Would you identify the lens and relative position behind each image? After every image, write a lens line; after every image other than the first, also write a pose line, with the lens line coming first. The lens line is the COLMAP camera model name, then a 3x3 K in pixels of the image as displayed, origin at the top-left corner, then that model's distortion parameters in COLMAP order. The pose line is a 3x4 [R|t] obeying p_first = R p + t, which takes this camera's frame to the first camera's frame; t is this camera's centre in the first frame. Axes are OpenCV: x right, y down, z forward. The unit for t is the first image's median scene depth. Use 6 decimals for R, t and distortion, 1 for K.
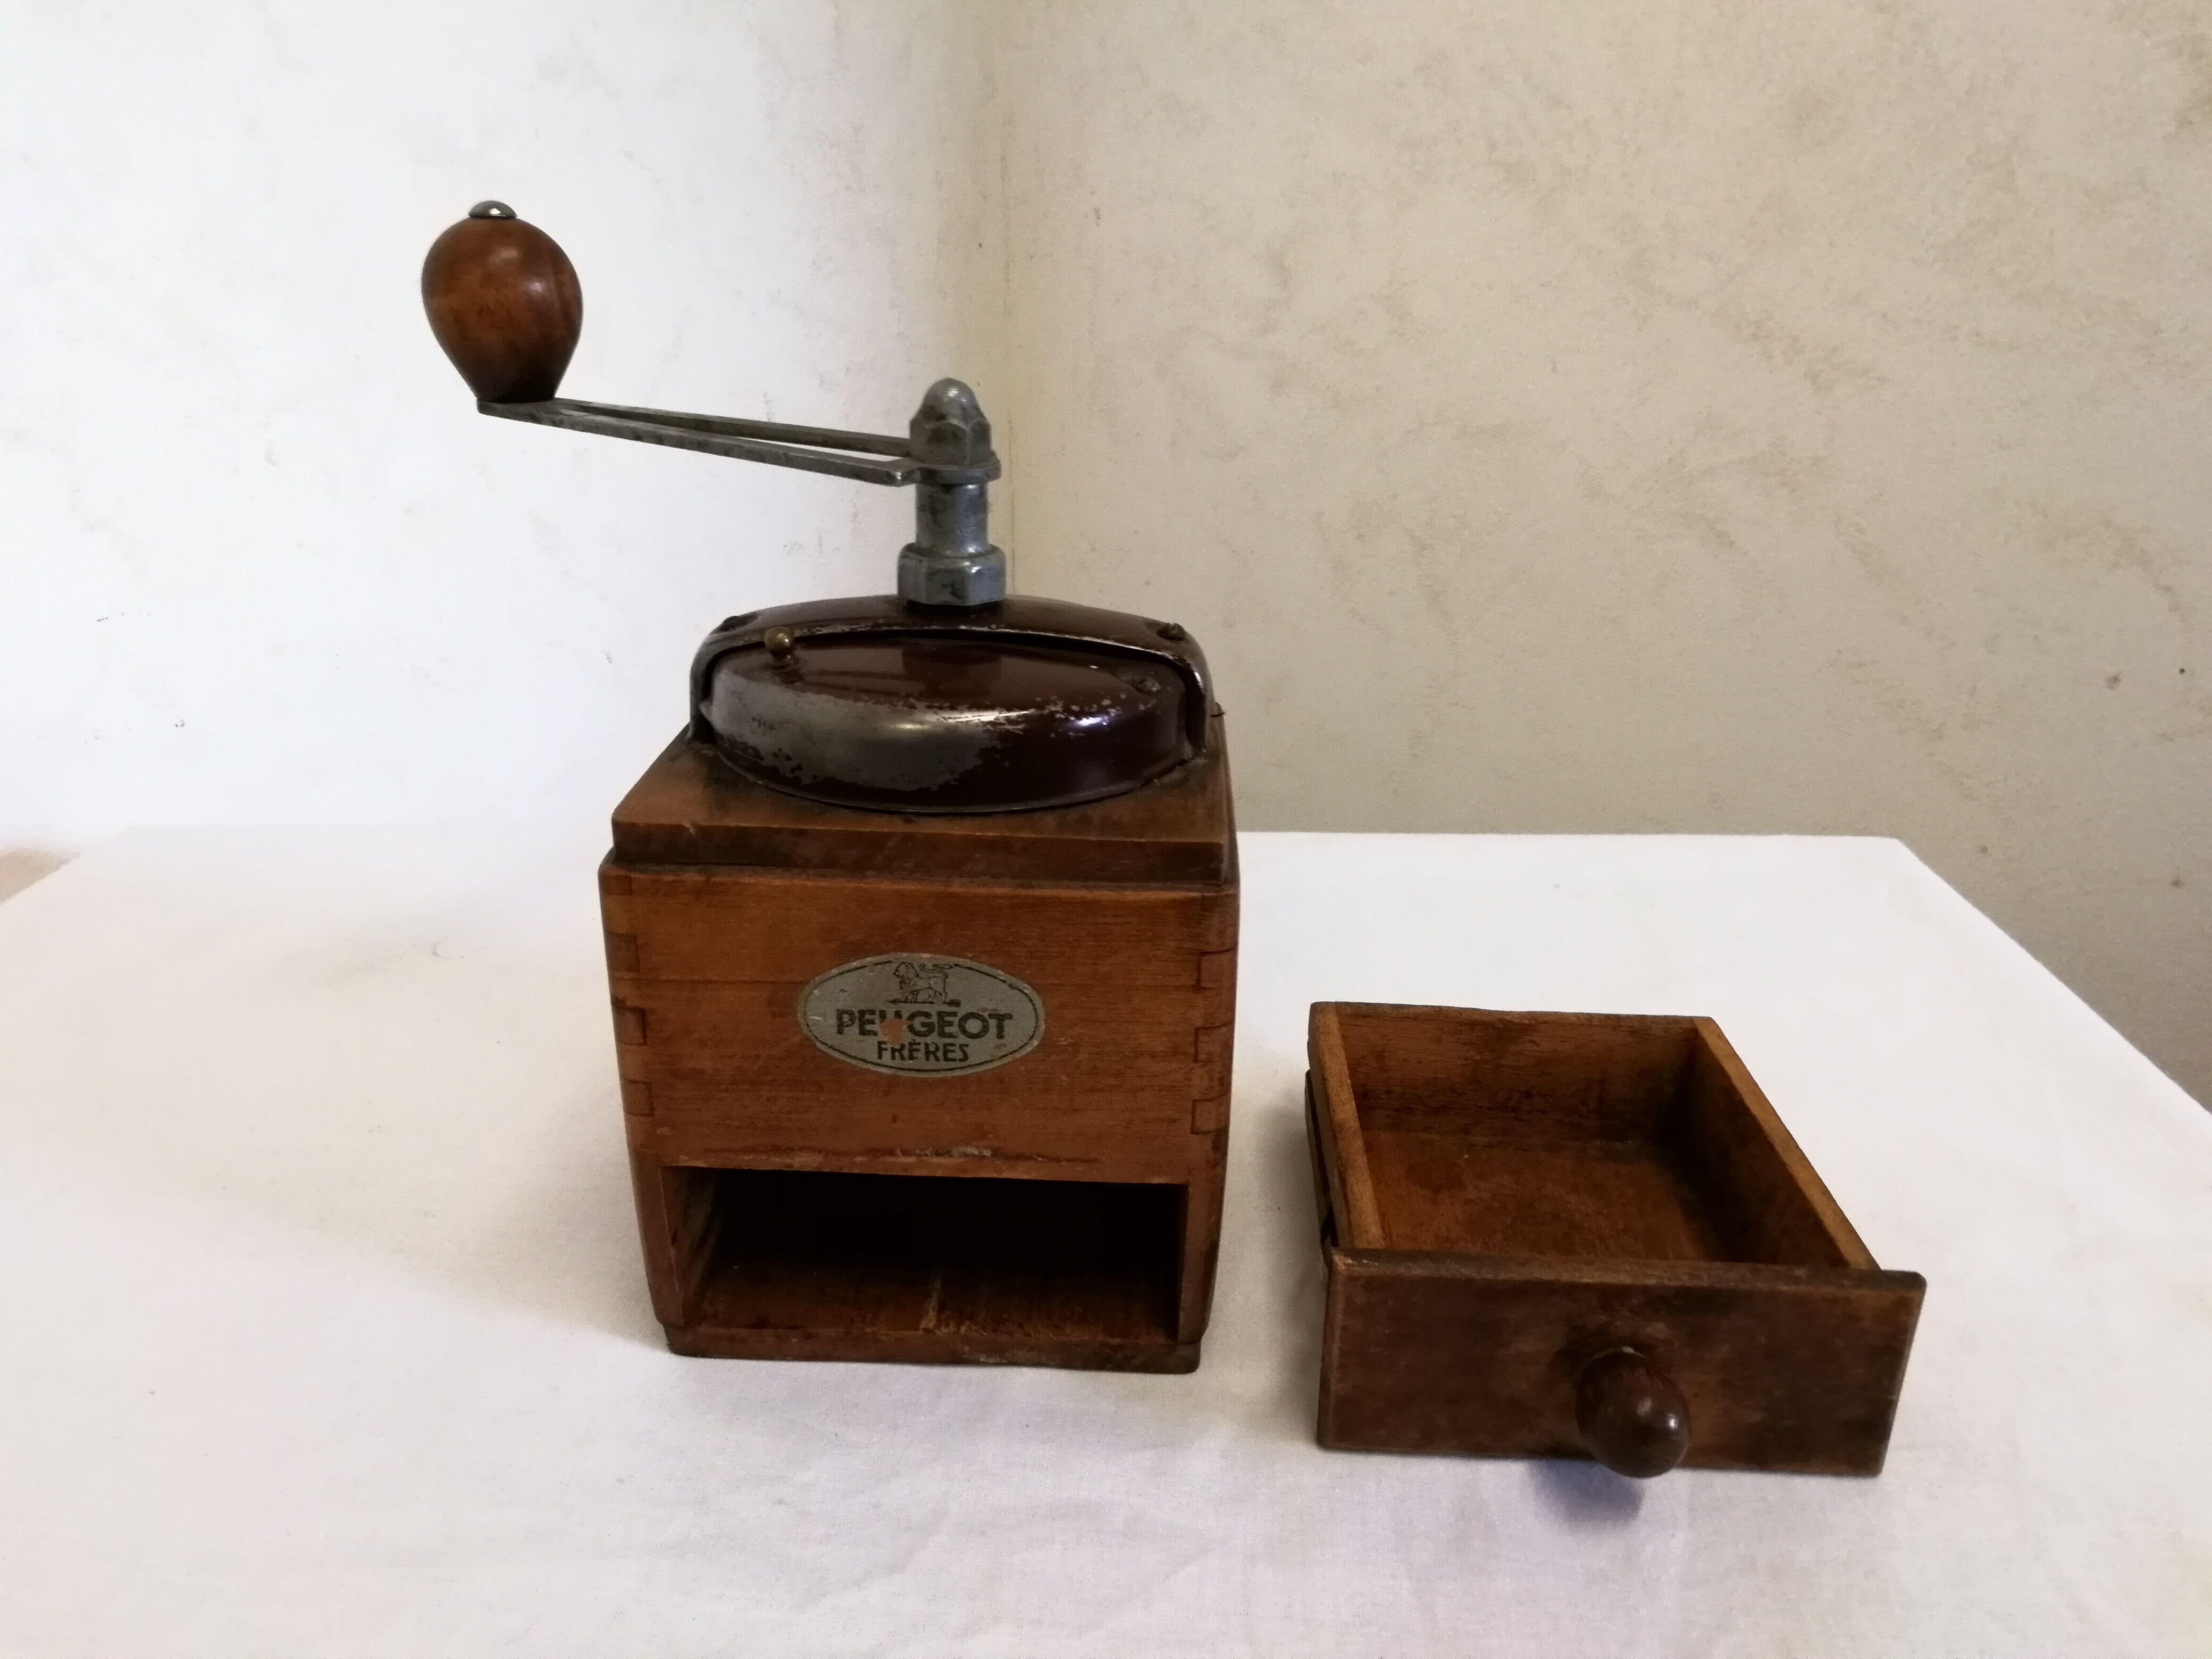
lens RADIAL K [[1549.0, 0, 1103.9], [0, 1549.0, 820.9], [0, 0, 1]] dist [0.039648, -0.048368]
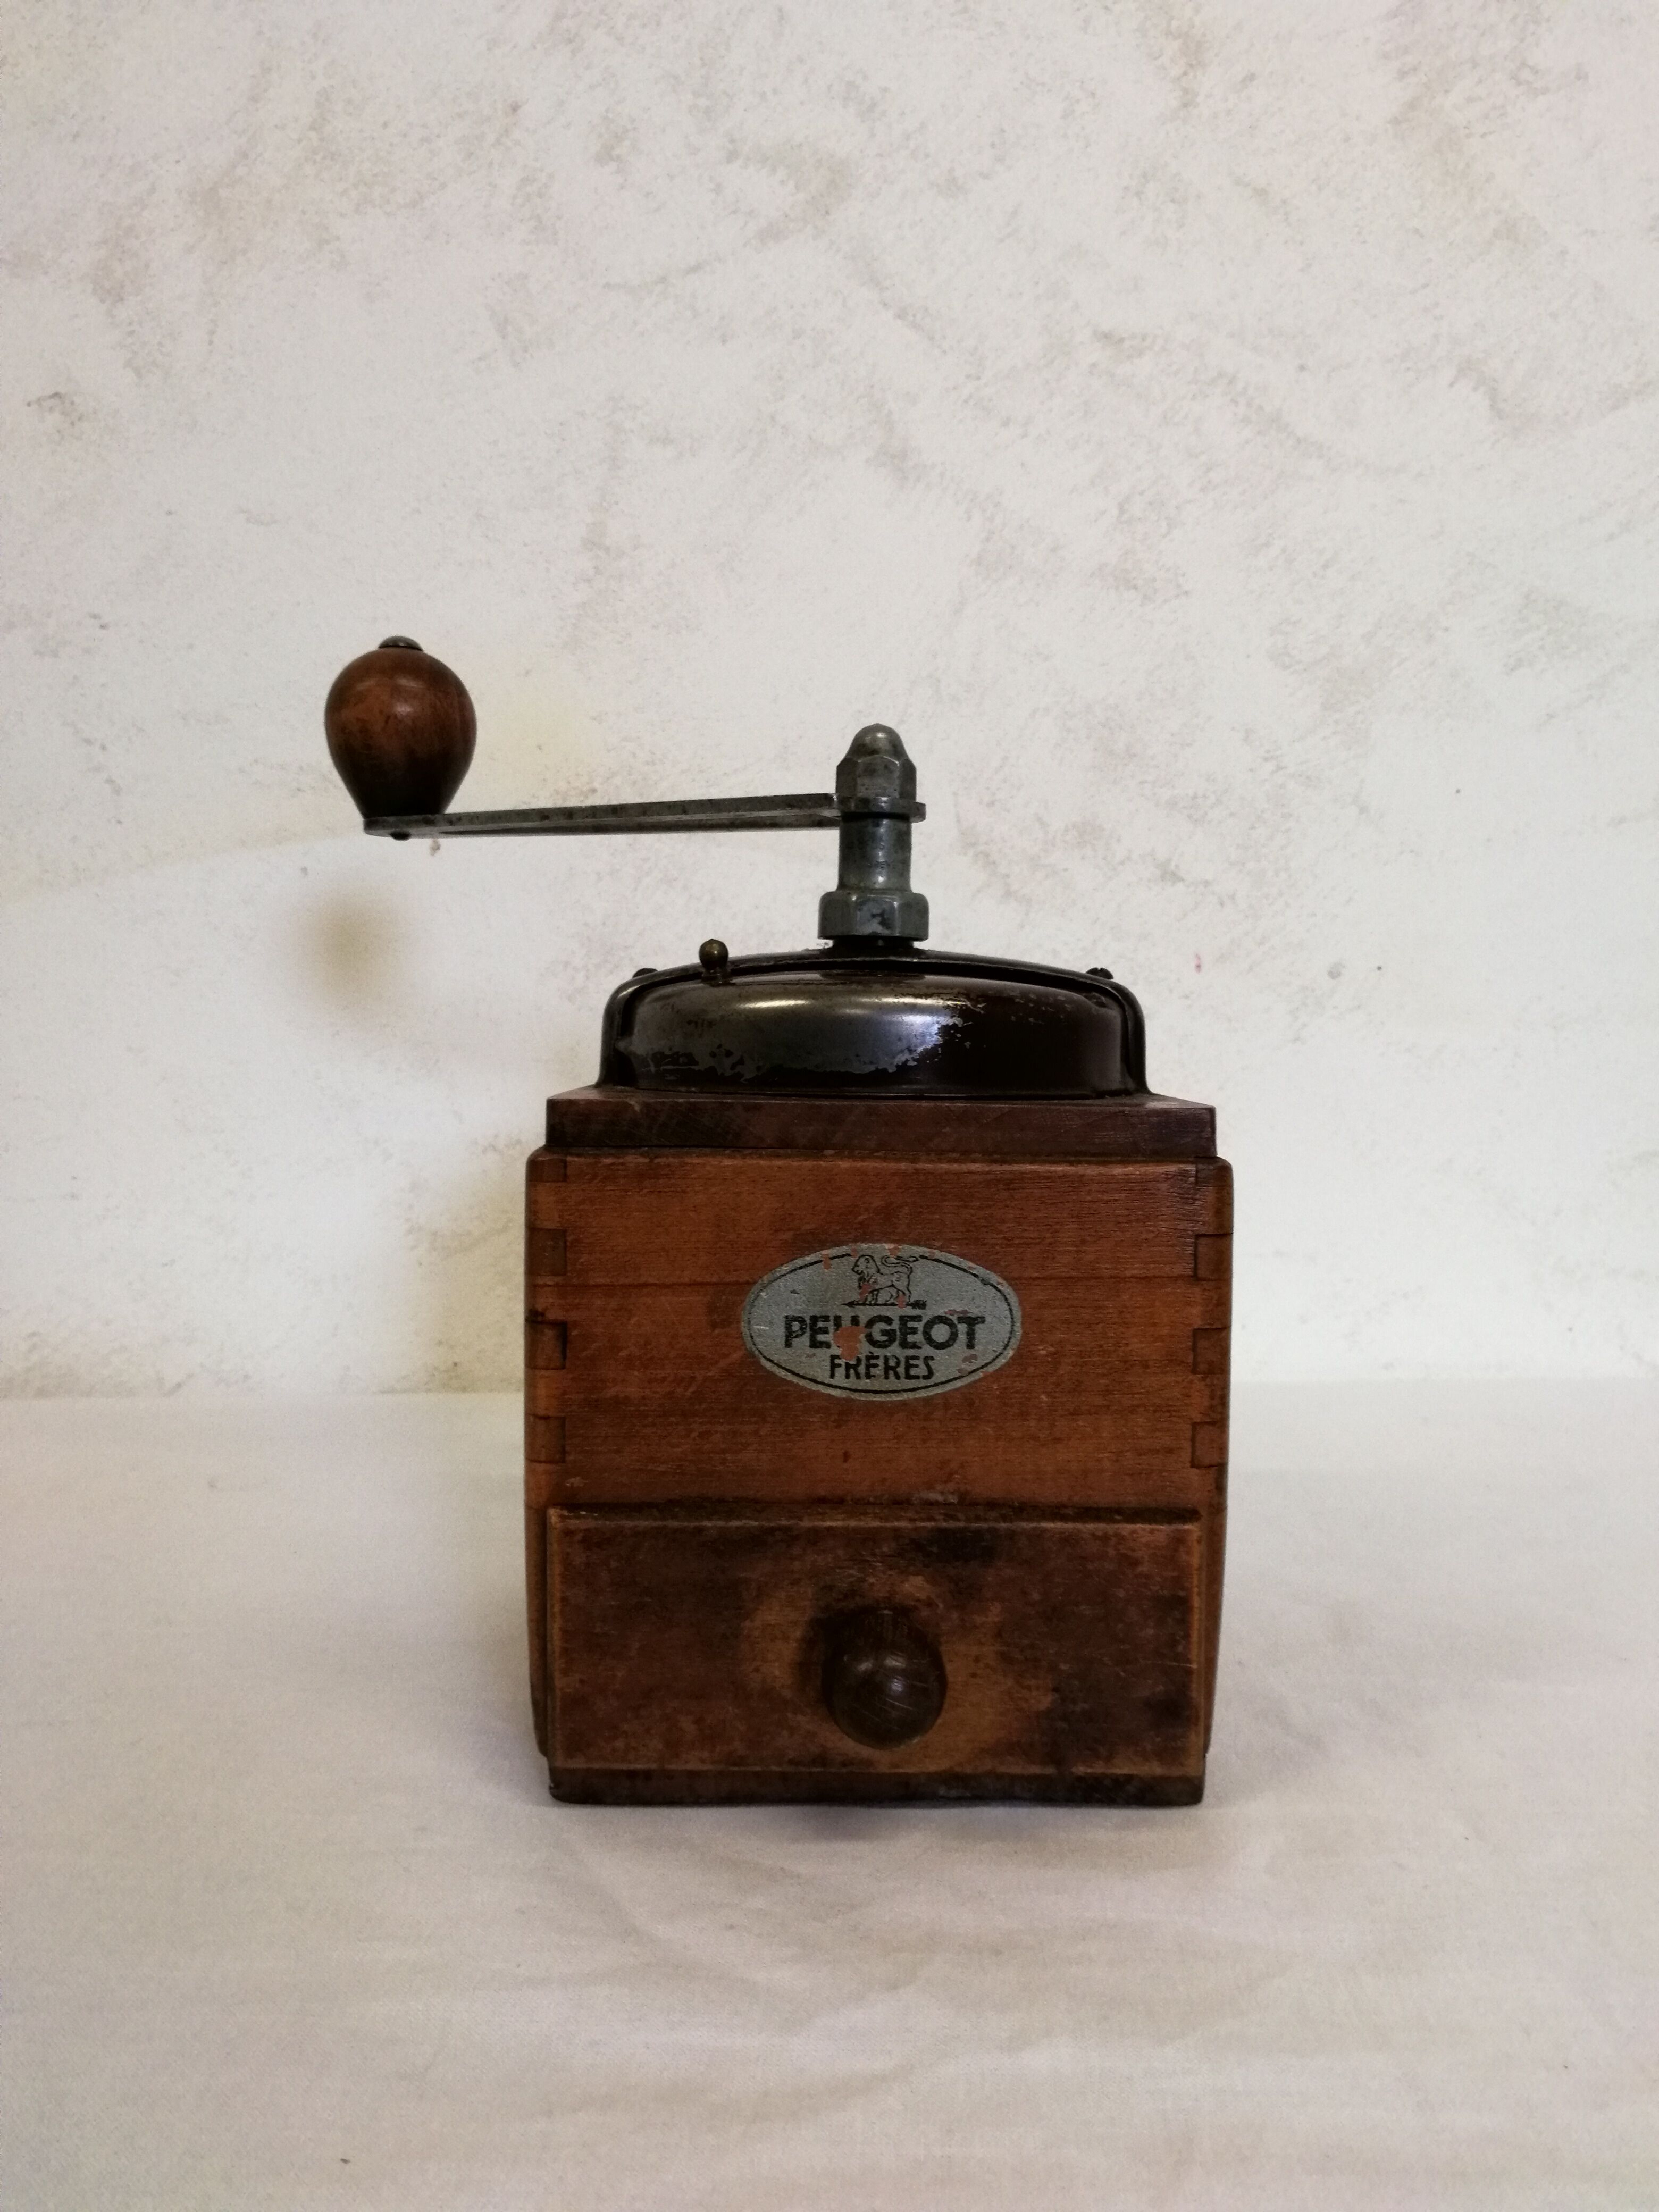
lens RADIAL K [[1549.0, 0, 792.8], [0, 1549.0, 1098.3], [0, 0, 1]] dist [0.039648, -0.048368]
pose [[0.999805, -0.014232, 0.013713, -0.176444], [0.017855, 0.947940, -0.317948, 0.281788], [-0.008474, 0.318130, 0.948009, 0.120668]]
